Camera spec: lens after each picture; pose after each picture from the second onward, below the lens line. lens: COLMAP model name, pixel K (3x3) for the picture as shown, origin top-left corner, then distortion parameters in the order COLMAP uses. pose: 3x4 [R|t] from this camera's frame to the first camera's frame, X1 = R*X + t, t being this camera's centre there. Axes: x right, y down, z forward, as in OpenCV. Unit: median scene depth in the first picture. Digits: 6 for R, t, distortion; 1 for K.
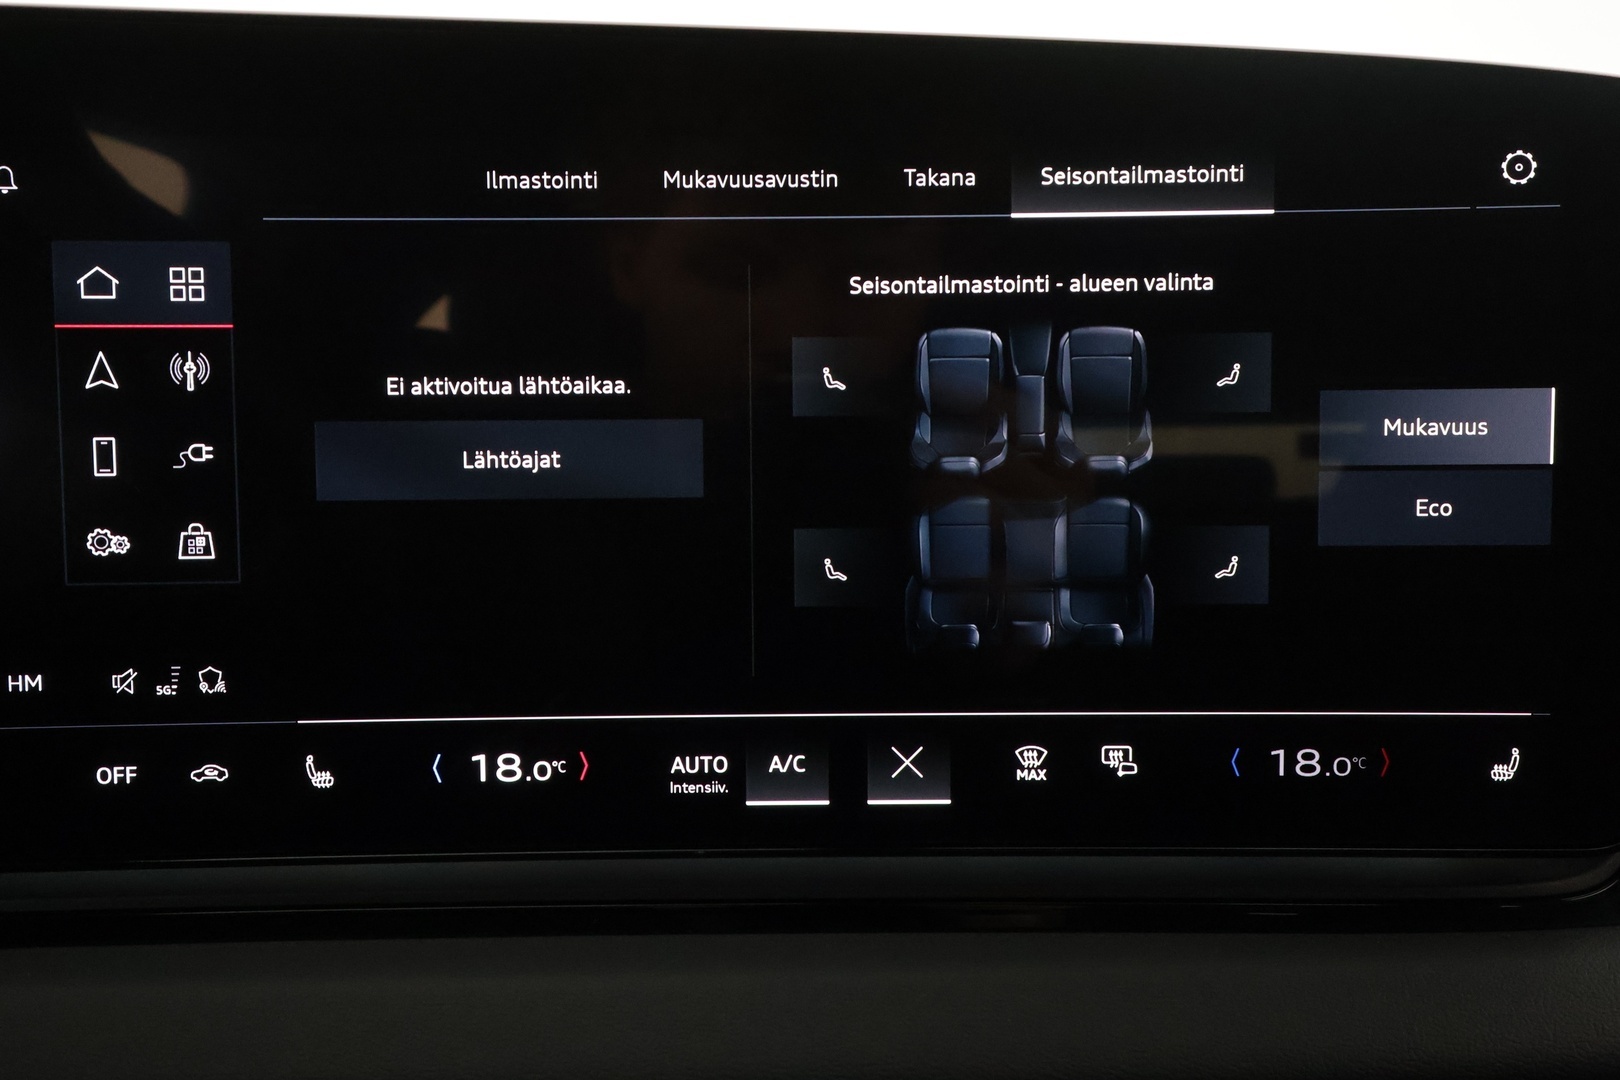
lens RADIAL K [[1275.1, 0, 944.2], [0, 1275.1, 555.2], [0, 0, 1]] dist [-0.001593, 0.008015]
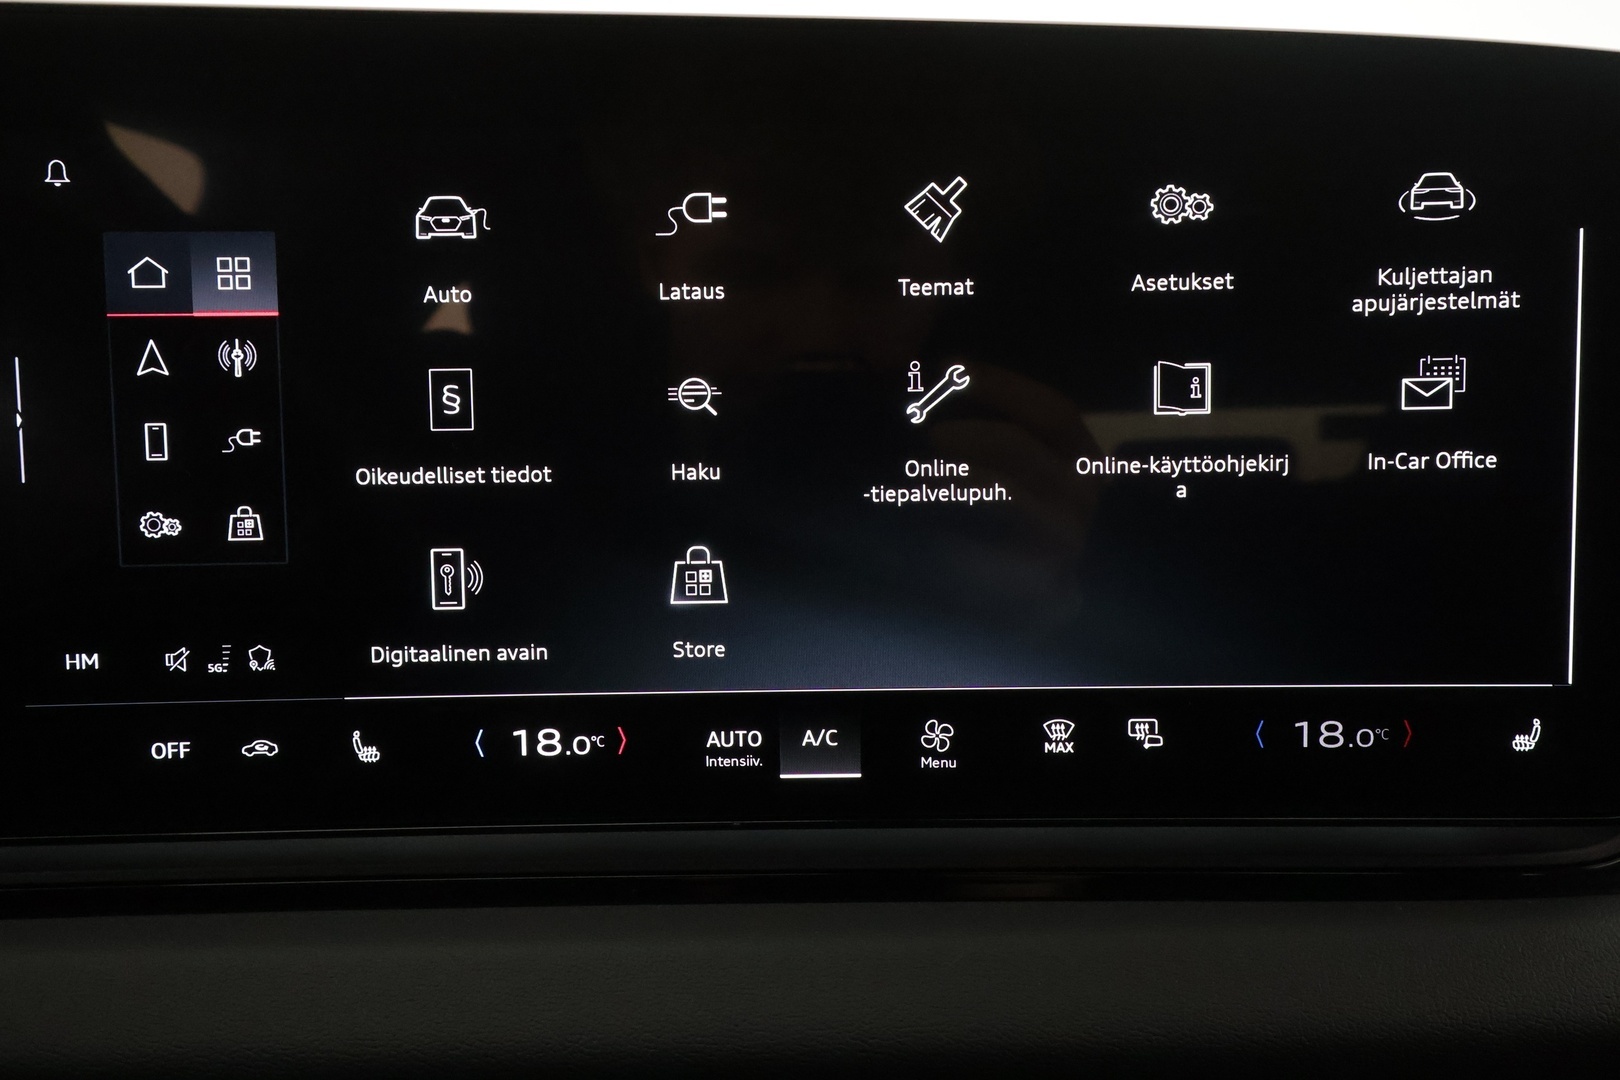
lens RADIAL K [[1275.1, 0, 751.2], [0, 1275.1, 551.7], [0, 0, 1]] dist [-0.001593, 0.008015]
pose [[0.999895, -0.005566, -0.013374, -0.164113], [0.005726, 0.999913, 0.011905, 0.001908], [0.013307, -0.011980, 0.999840, -0.023298]]
